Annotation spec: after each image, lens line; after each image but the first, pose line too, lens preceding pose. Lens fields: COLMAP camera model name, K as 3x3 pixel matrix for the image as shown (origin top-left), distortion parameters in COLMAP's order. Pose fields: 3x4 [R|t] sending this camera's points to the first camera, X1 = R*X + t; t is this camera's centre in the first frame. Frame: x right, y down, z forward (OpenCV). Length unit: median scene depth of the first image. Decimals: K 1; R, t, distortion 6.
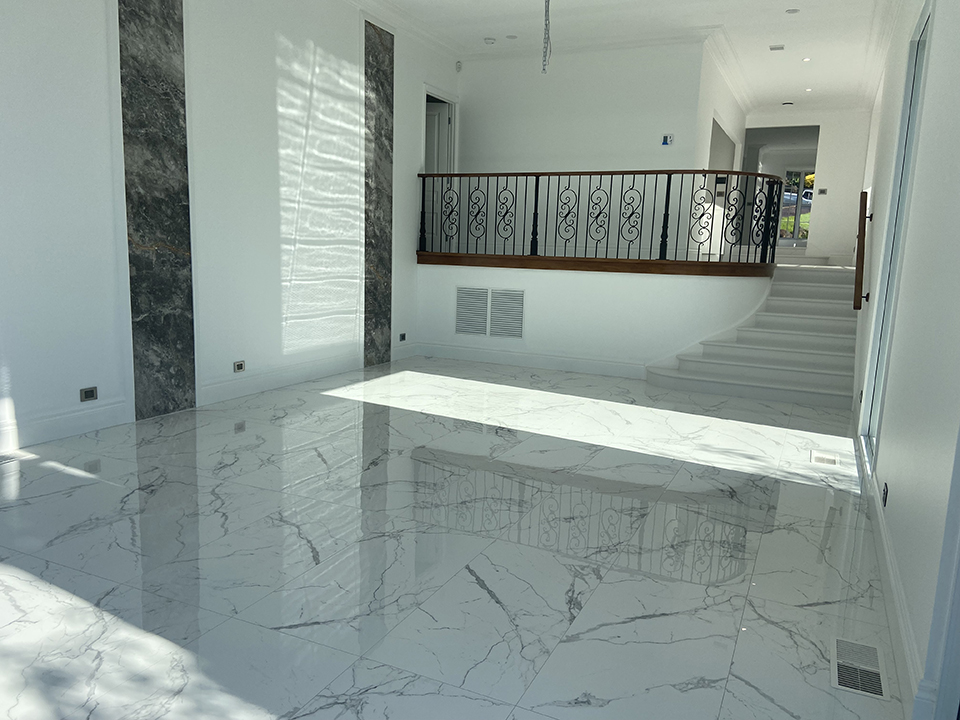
lens RADIAL K [[727.0, 0, 473.8], [0, 727.0, 363.3], [0, 0, 1]] dist [0.098098, -0.119025]
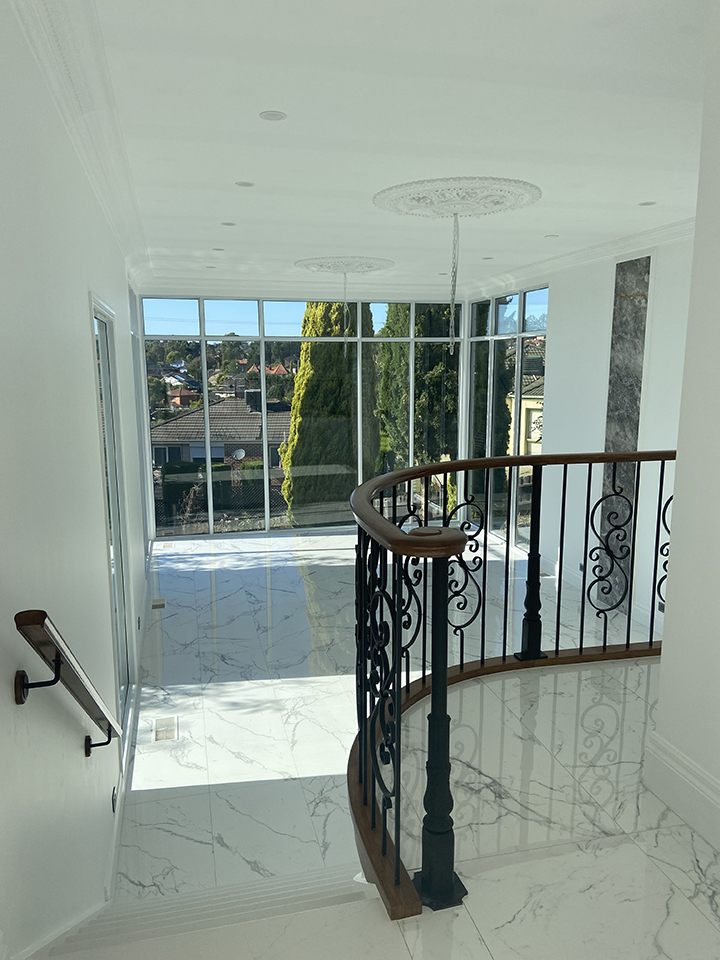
lens RADIAL K [[727.0, 0, 363.6], [0, 727.0, 497.3], [0, 0, 1]] dist [0.098098, -0.119025]
pose [[-0.758623, 0.080898, -0.646488, 0.620867], [-0.139253, 0.949200, 0.282185, -0.345505], [0.636474, 0.304097, -0.708820, 1.229061]]
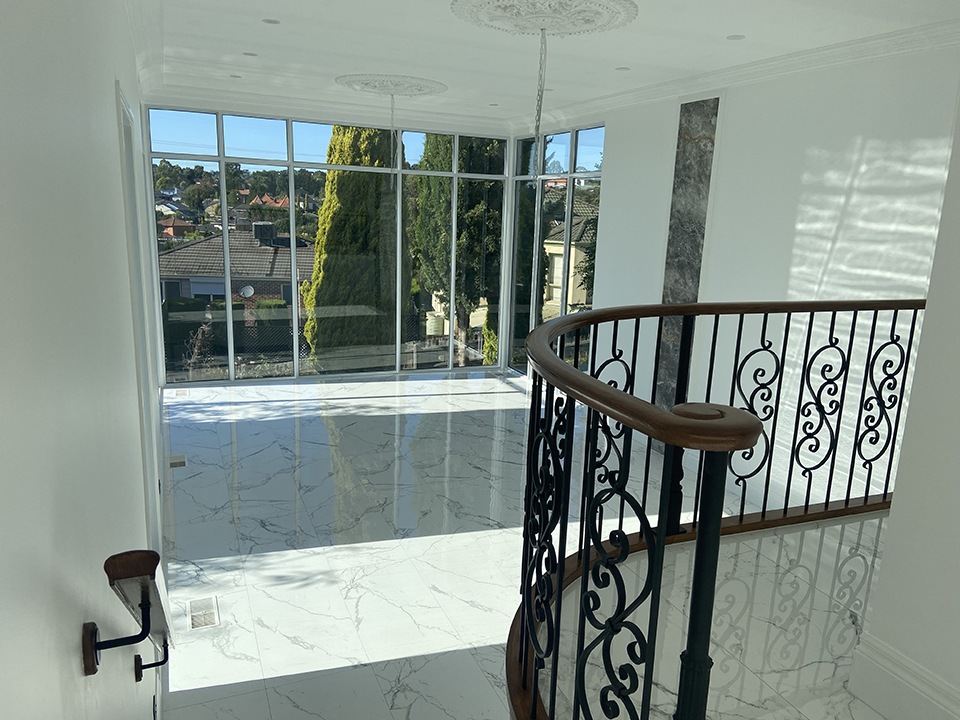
lens RADIAL K [[727.0, 0, 502.0], [0, 727.0, 371.3], [0, 0, 1]] dist [0.098098, -0.119025]
pose [[-0.636917, 0.105590, -0.763668, 0.613217], [-0.197404, 0.935214, 0.293949, -0.321726], [0.745231, 0.337972, -0.574810, 1.140957]]
